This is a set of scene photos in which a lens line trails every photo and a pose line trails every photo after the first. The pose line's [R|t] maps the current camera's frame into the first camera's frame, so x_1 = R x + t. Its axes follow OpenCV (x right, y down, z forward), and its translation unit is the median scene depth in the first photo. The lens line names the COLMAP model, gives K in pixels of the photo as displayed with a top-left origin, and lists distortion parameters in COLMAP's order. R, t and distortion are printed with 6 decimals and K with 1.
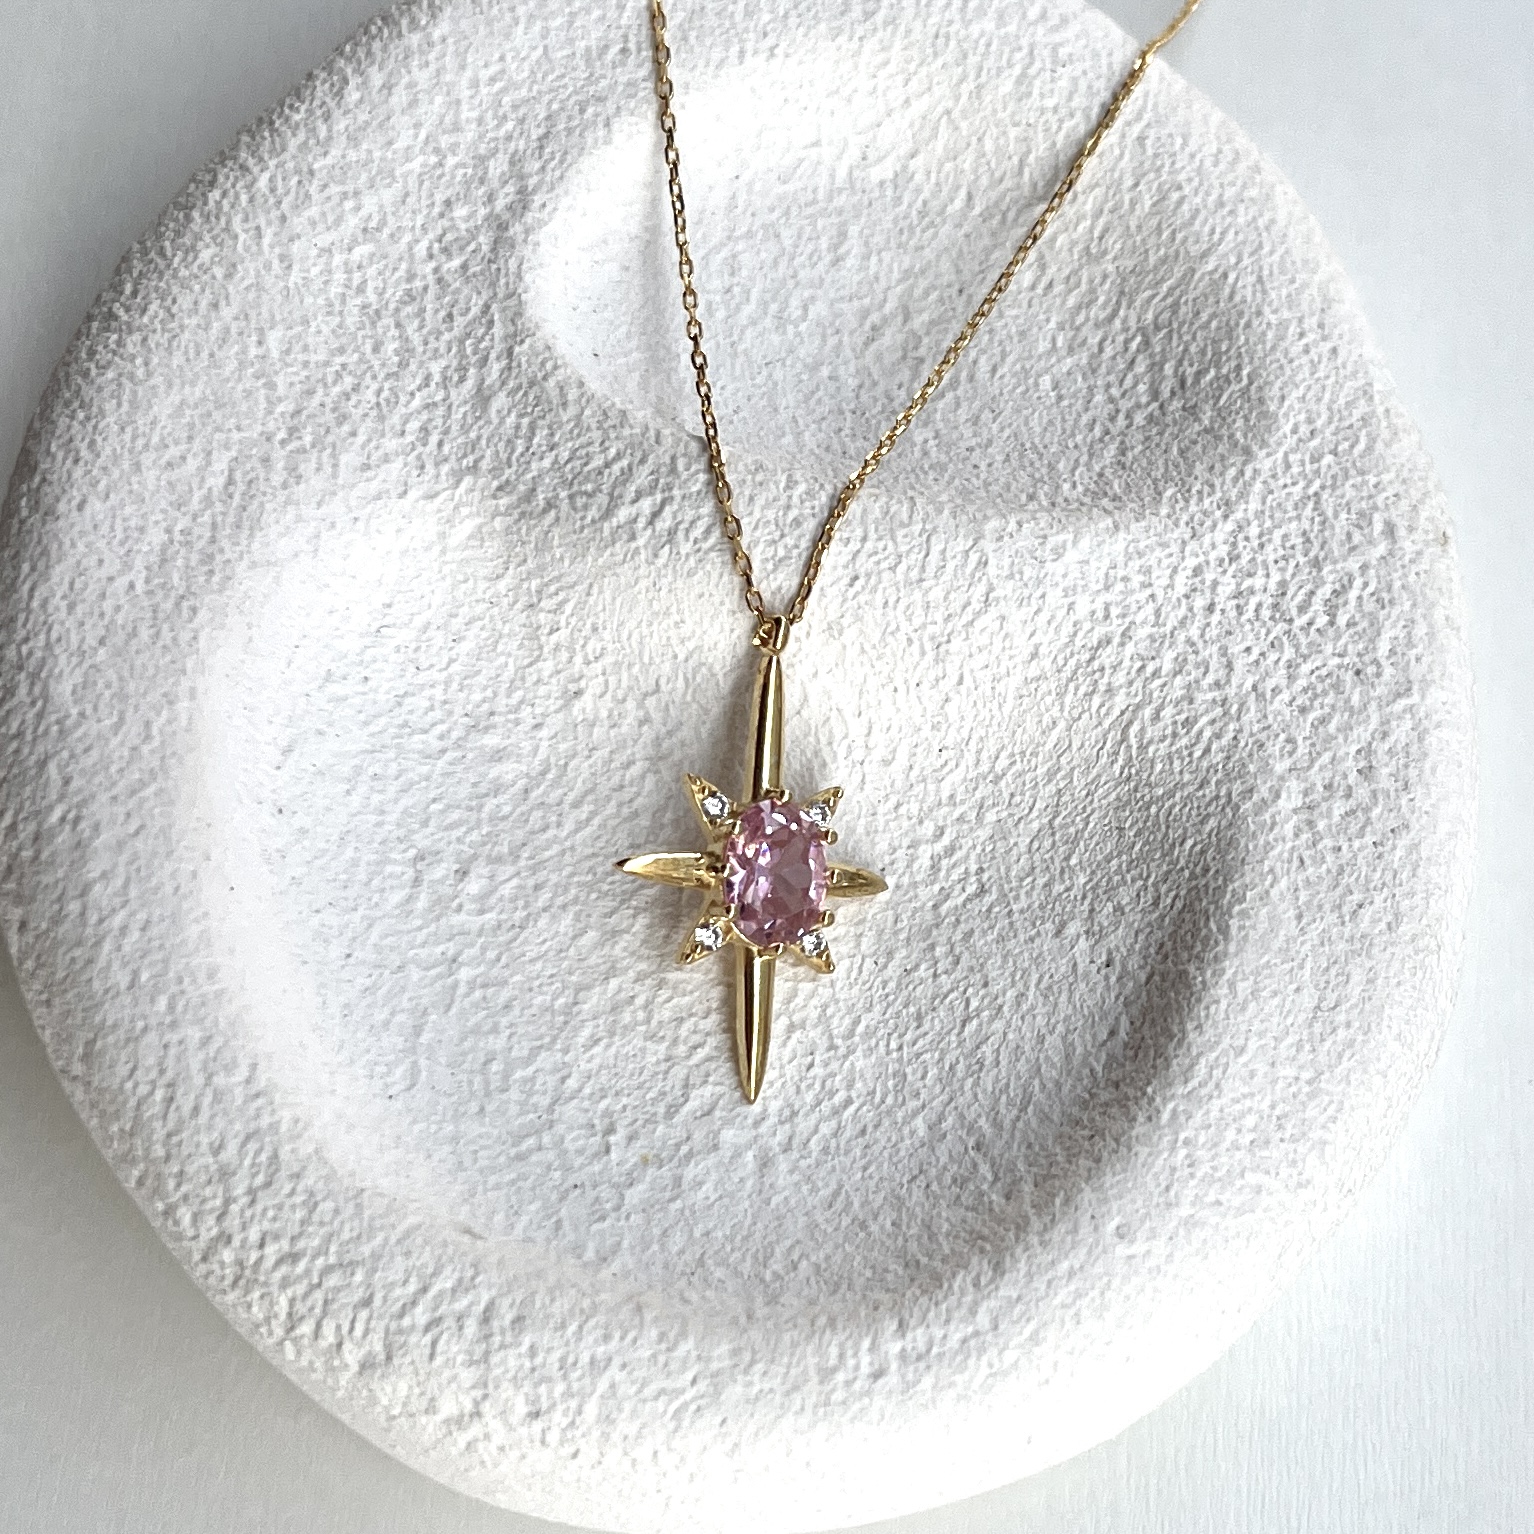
lens RADIAL K [[2934.5, 0, 919.9], [0, 2934.5, 882.4], [0, 0, 1]] dist [0.189426, -0.873234]
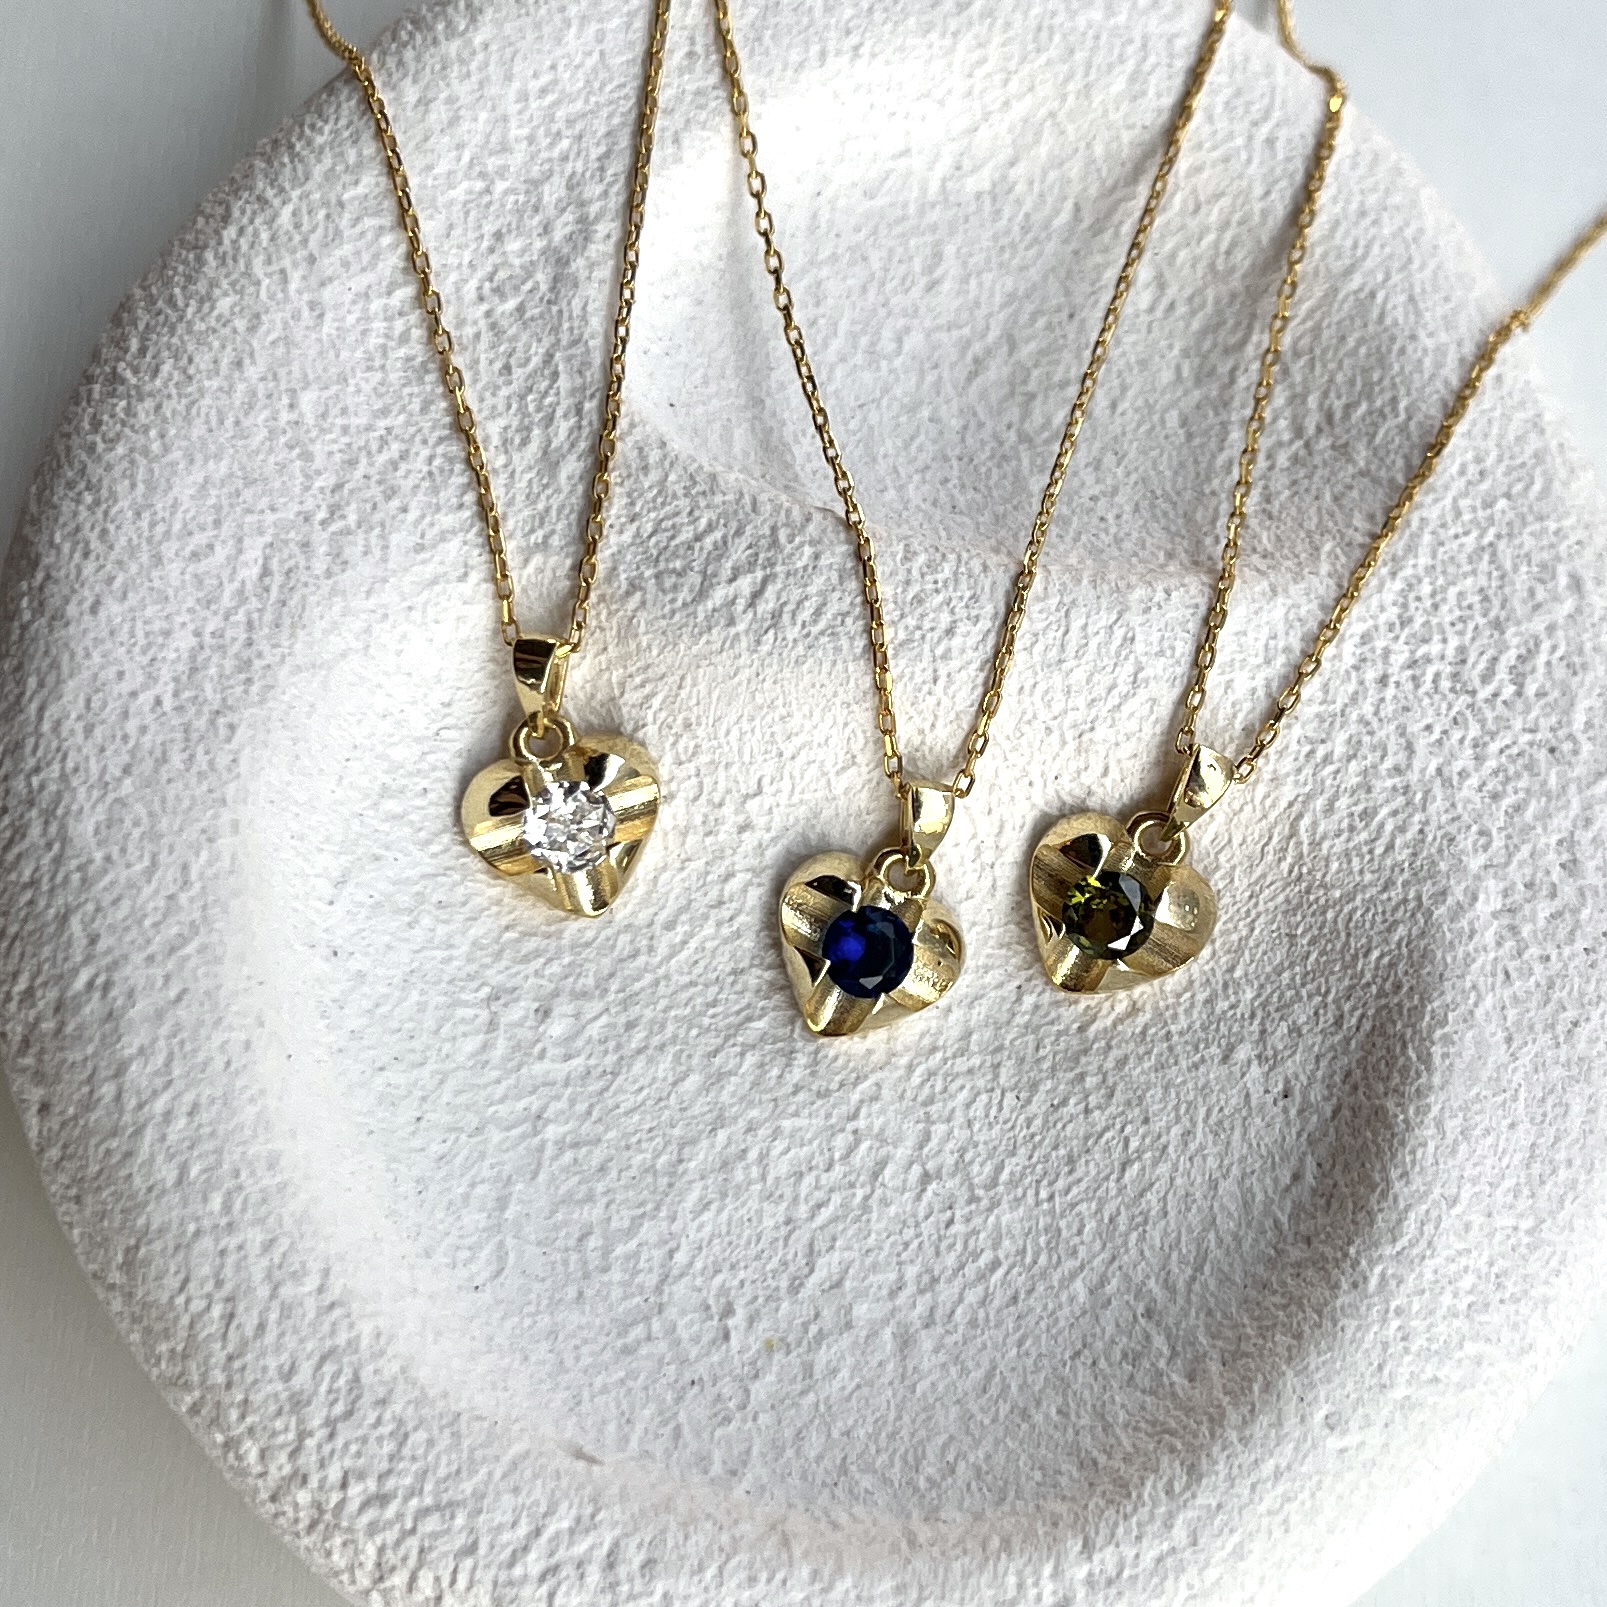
lens RADIAL K [[2980.3, 0, 944.2], [0, 2980.3, 779.0], [0, 0, 1]] dist [0.187261, -0.921323]
pose [[0.998565, -0.026178, 0.046719, -0.076304], [0.026045, 0.999655, 0.003473, -0.071407], [-0.046794, -0.002251, 0.998902, 0.113879]]
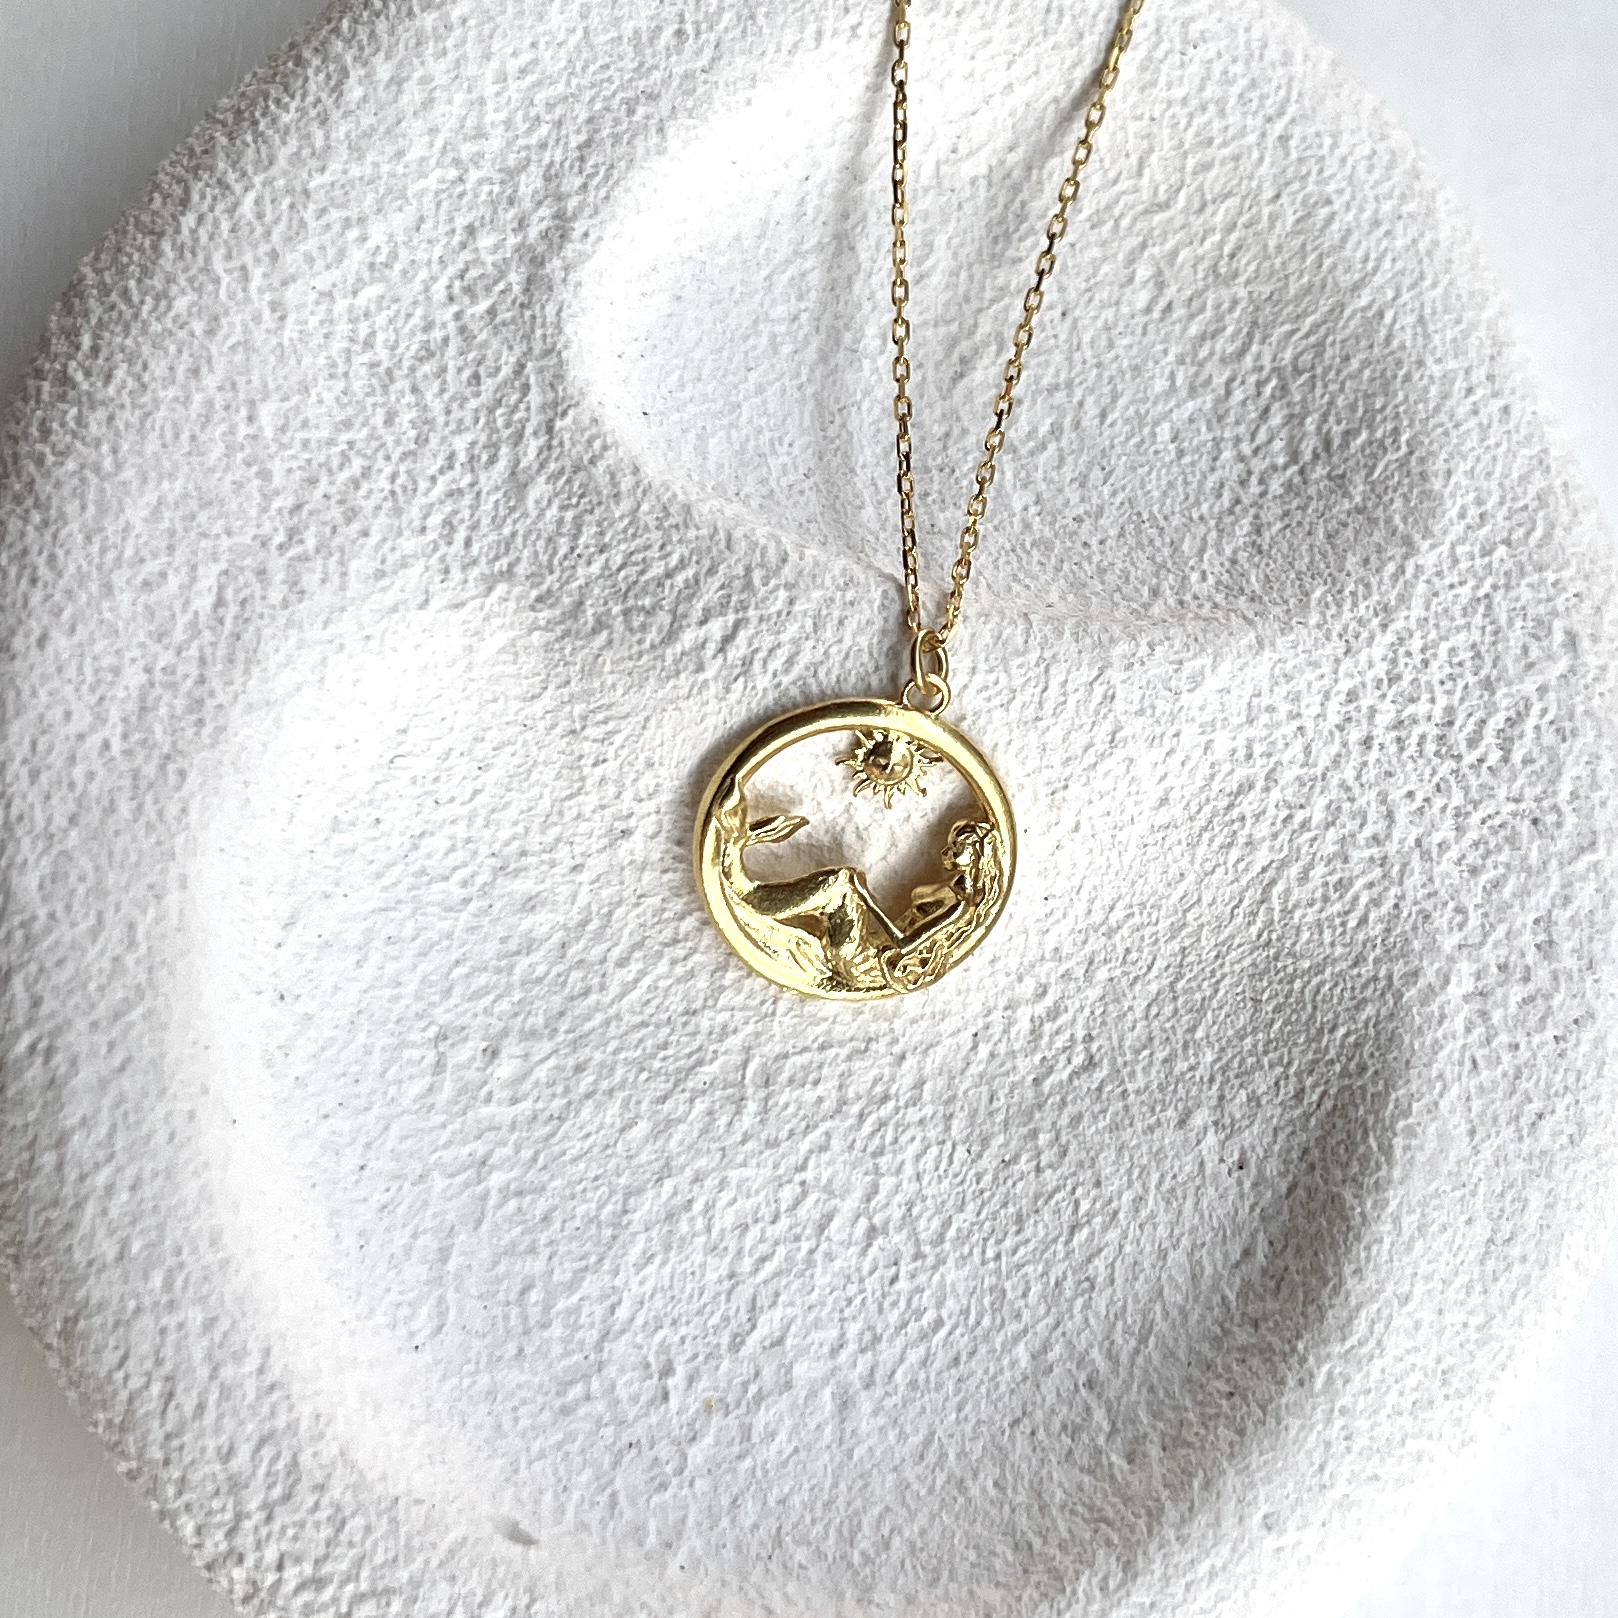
lens RADIAL K [[2983.0, 0, 874.6], [0, 2983.0, 736.5], [0, 0, 1]] dist [0.179496, -0.826158]
pose [[0.998447, 0.017395, 0.052931, -0.091582], [-0.023951, 0.991756, 0.125879, -0.204058], [-0.050305, -0.126951, 0.990633, 0.148335]]
